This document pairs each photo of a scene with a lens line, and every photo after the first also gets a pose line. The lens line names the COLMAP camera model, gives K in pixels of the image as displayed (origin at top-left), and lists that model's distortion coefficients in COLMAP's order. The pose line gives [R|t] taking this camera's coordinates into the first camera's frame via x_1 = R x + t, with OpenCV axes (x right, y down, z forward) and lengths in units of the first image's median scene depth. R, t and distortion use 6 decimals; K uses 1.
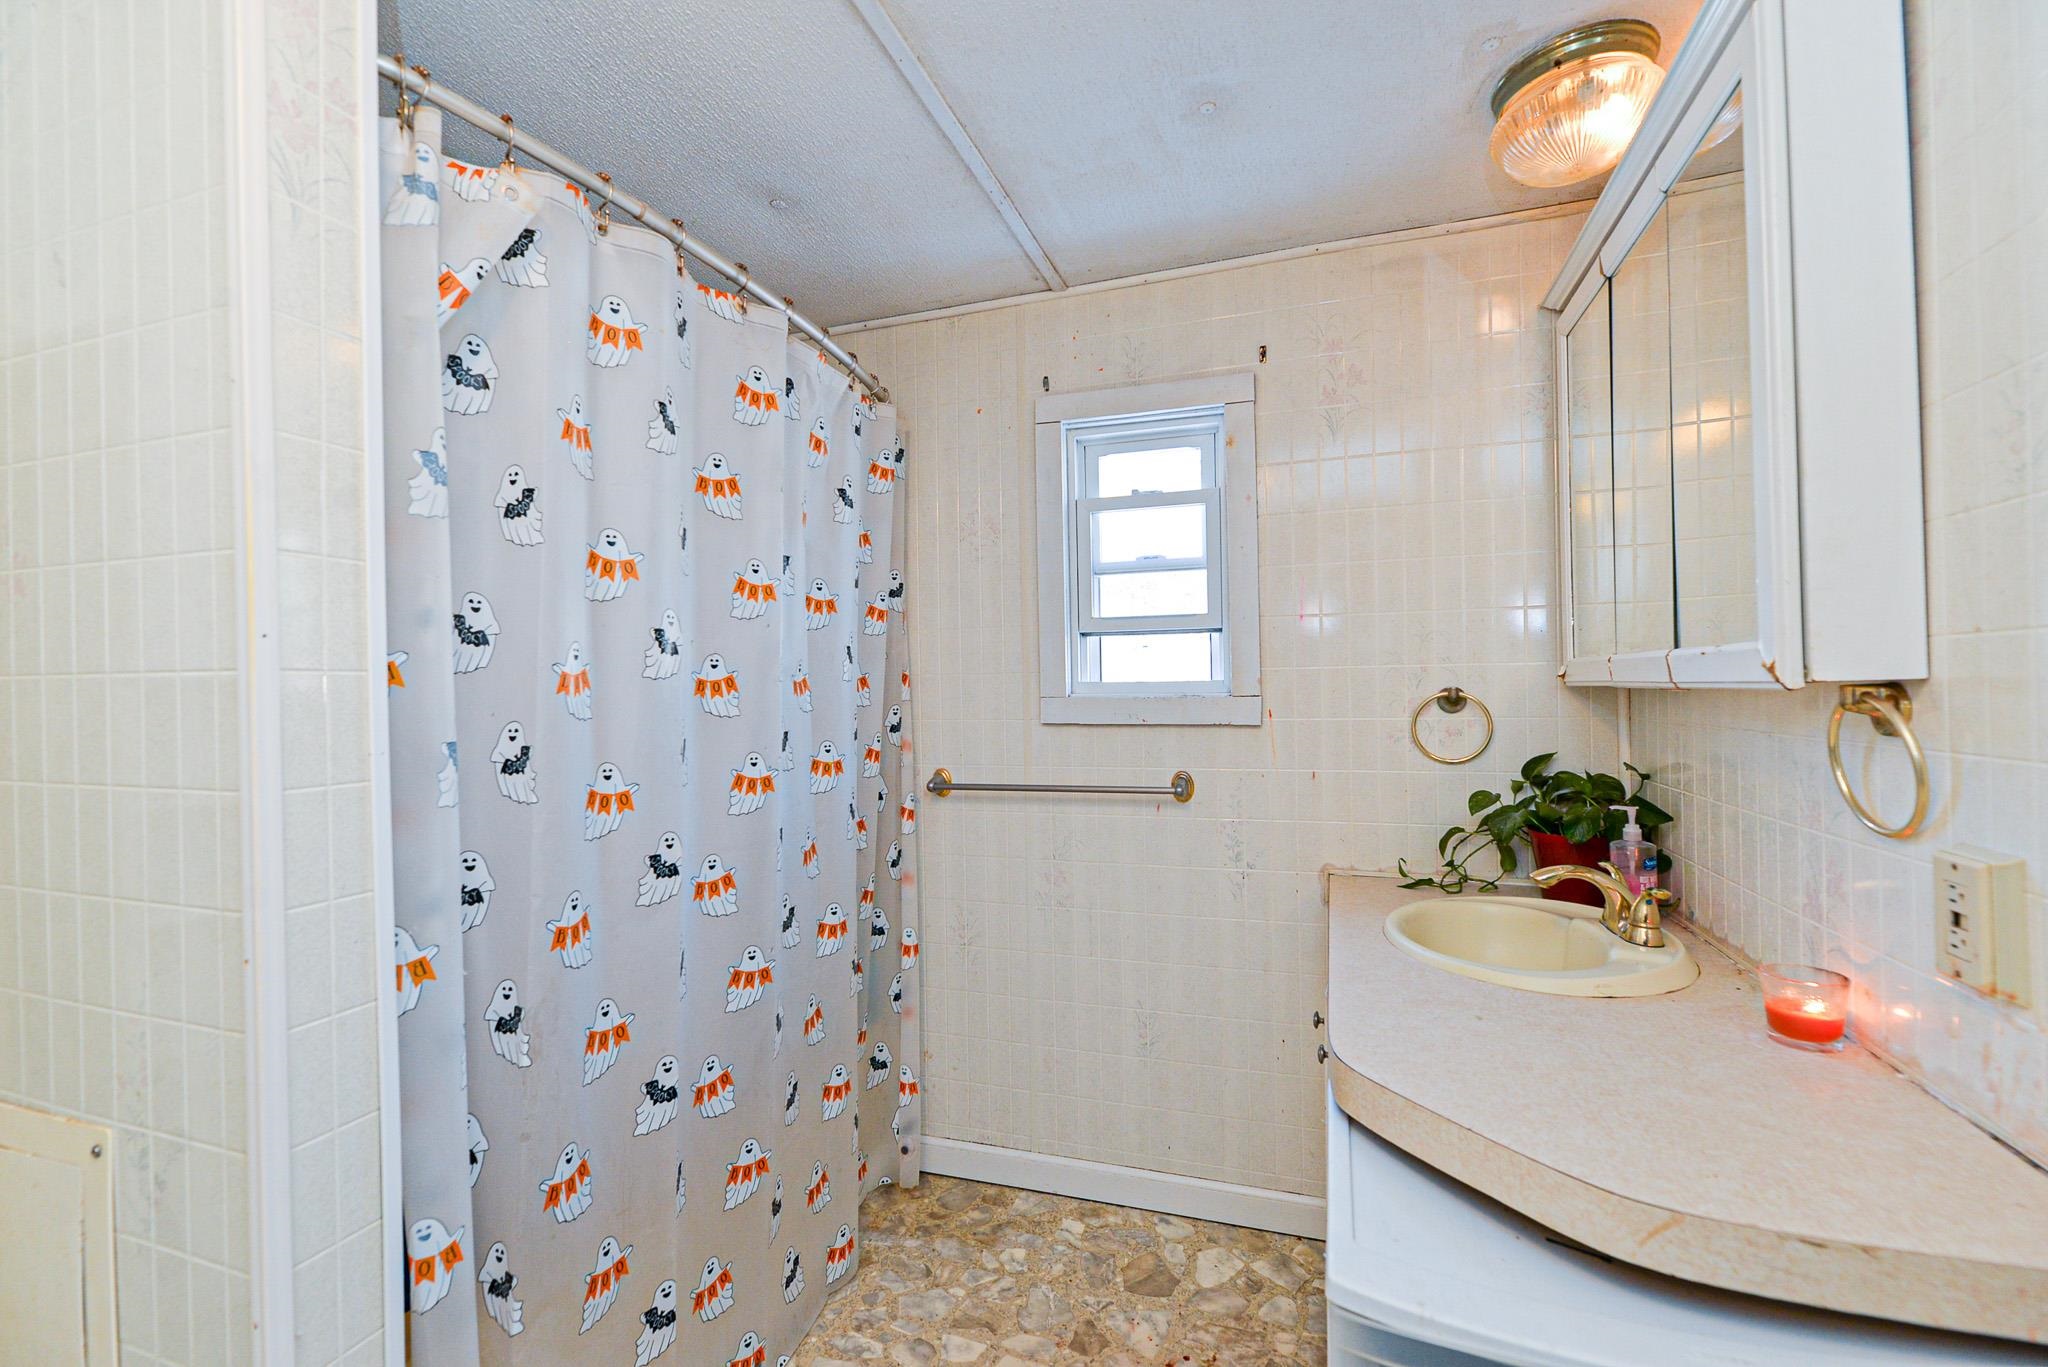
lens RADIAL K [[885.7, 0, 1016.8], [0, 885.7, 684.6], [0, 0, 1]] dist [0.002354, -0.003752]
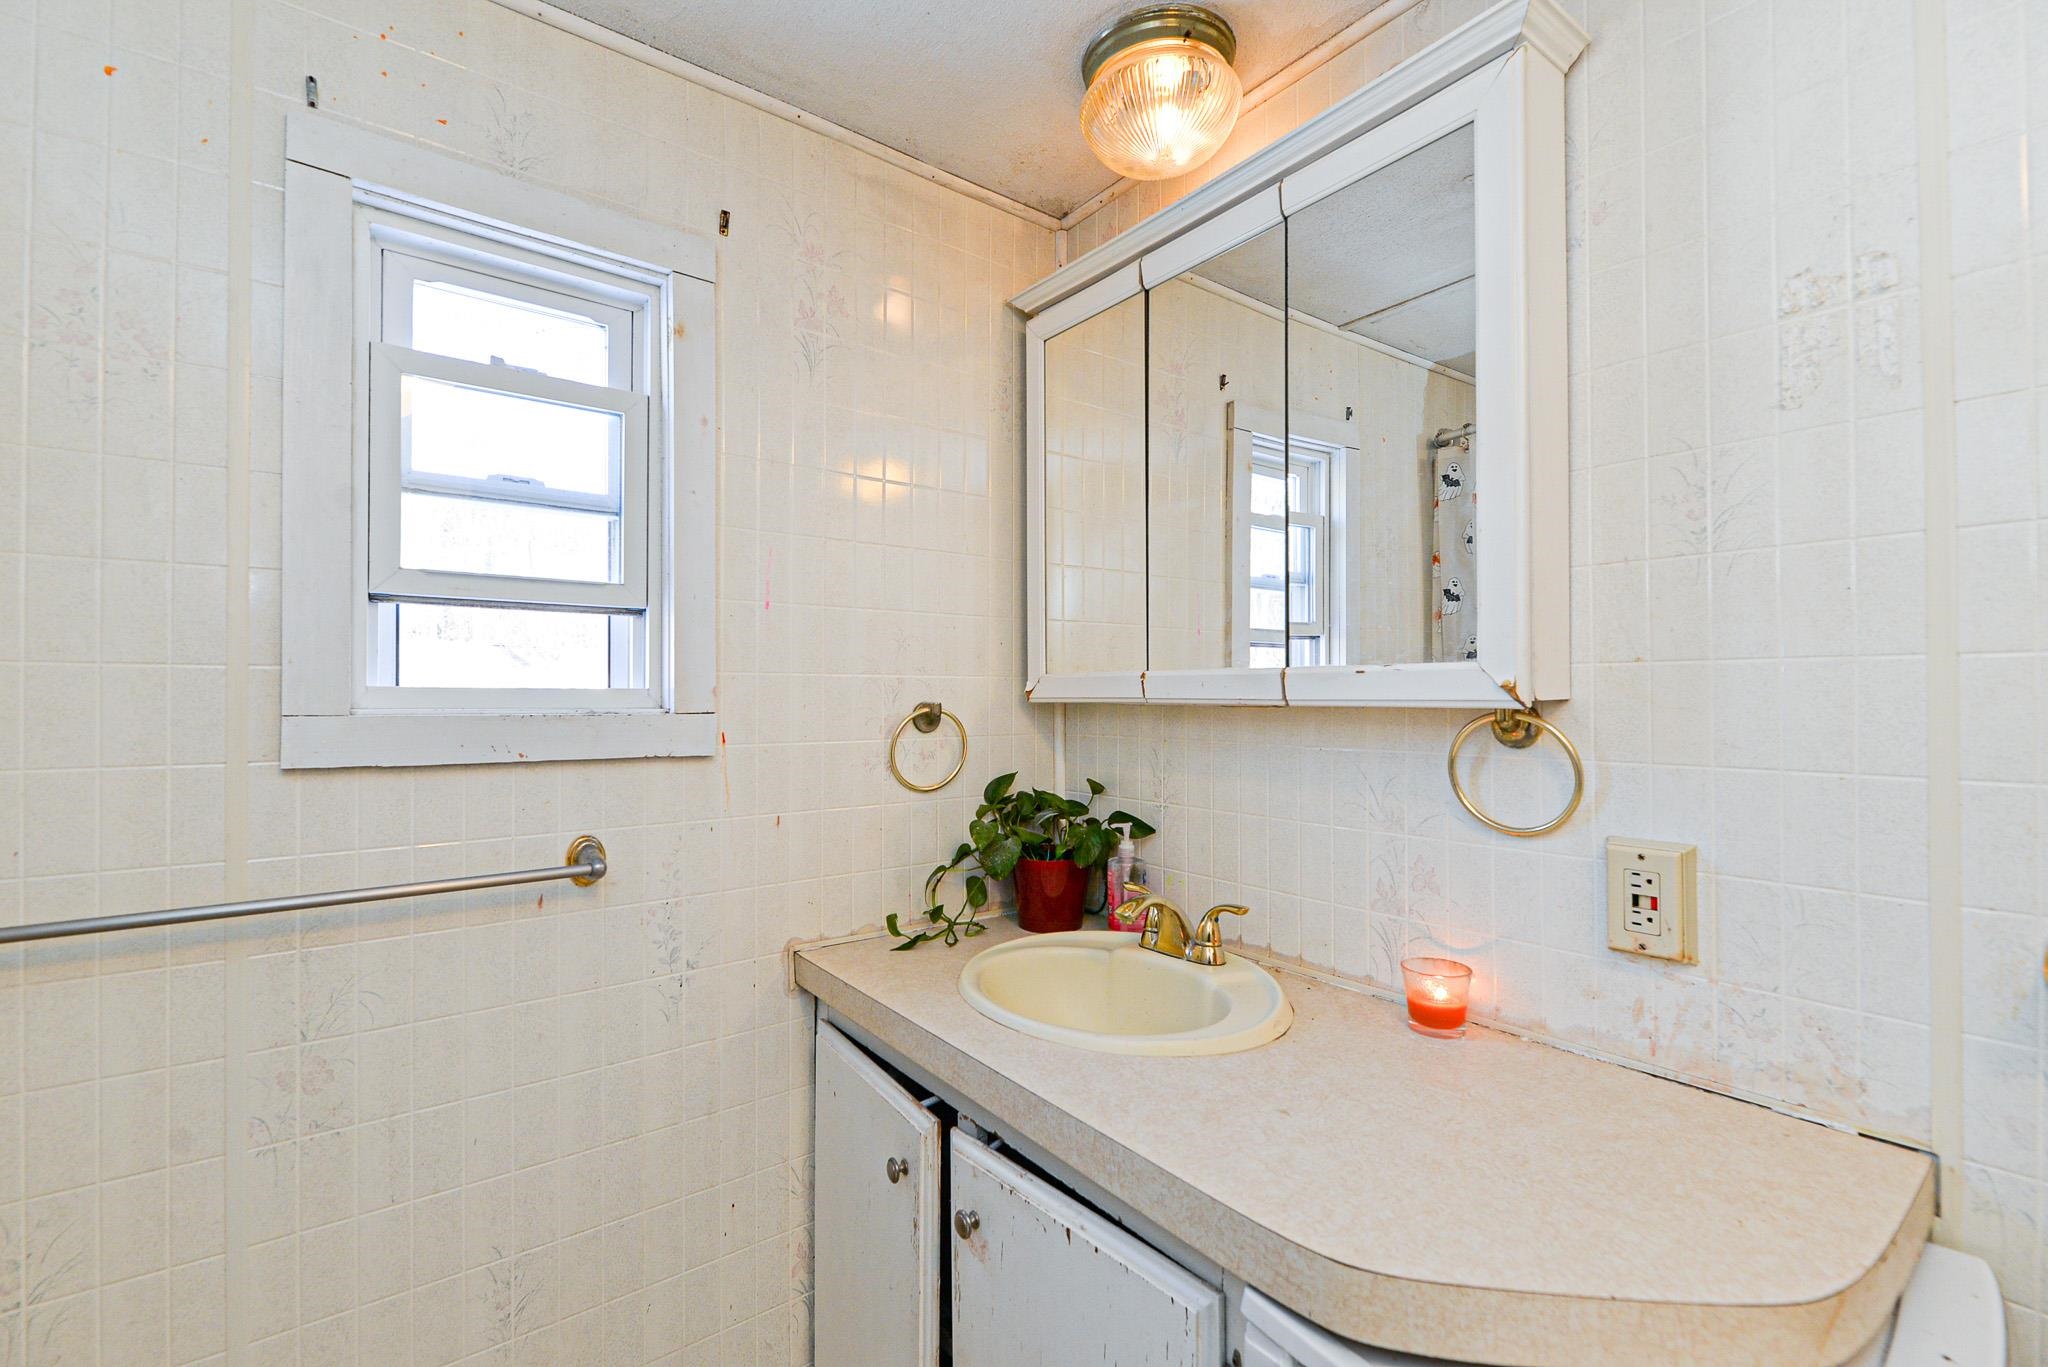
lens RADIAL K [[885.7, 0, 1026.8], [0, 885.7, 685.2], [0, 0, 1]] dist [0.002354, -0.003752]
pose [[0.552841, 0.023889, 0.832944, -0.170531], [-0.010603, 0.999710, -0.021634, 0.003541], [-0.833219, 0.003129, 0.552934, 0.437959]]
